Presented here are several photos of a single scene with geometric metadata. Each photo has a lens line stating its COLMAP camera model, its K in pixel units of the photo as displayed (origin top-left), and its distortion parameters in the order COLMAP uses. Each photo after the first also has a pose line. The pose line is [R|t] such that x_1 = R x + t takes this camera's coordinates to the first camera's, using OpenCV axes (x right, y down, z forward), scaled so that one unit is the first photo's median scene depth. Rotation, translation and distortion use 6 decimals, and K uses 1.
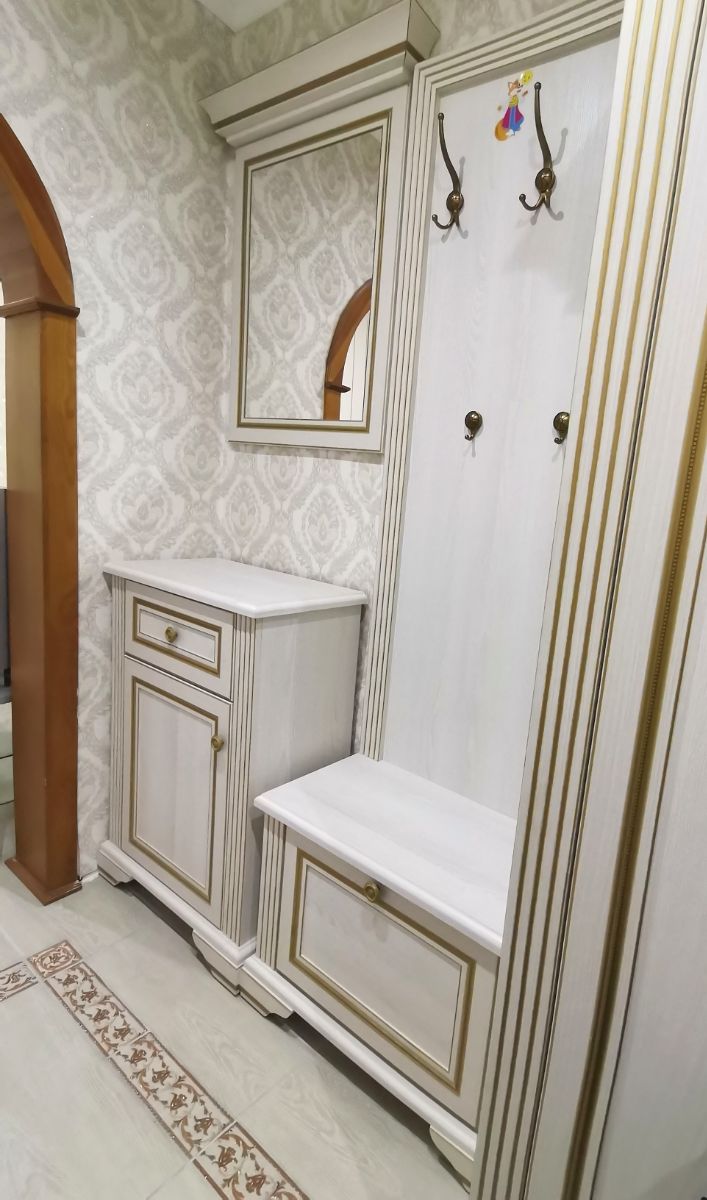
lens RADIAL K [[575.3, 0, 355.6], [0, 575.3, 594.8], [0, 0, 1]] dist [0.011012, -0.001930]
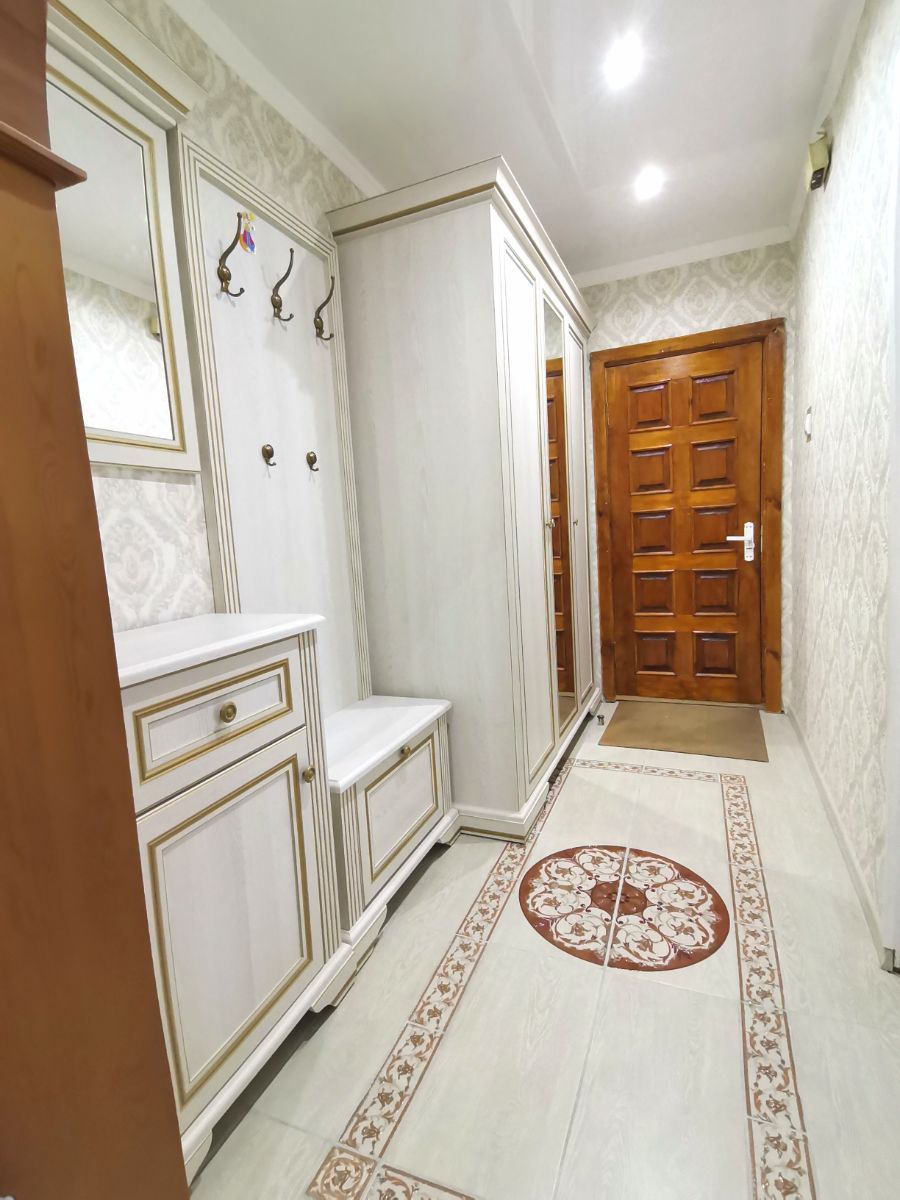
lens RADIAL K [[577.4, 0, 450.4], [0, 577.4, 598.0], [0, 0, 1]] dist [0.006003, -0.002873]
pose [[-0.253416, -0.203786, 0.945649, -1.190204], [0.207654, 0.943311, 0.258930, -0.230158], [-0.944807, 0.261985, -0.196733, 0.910260]]
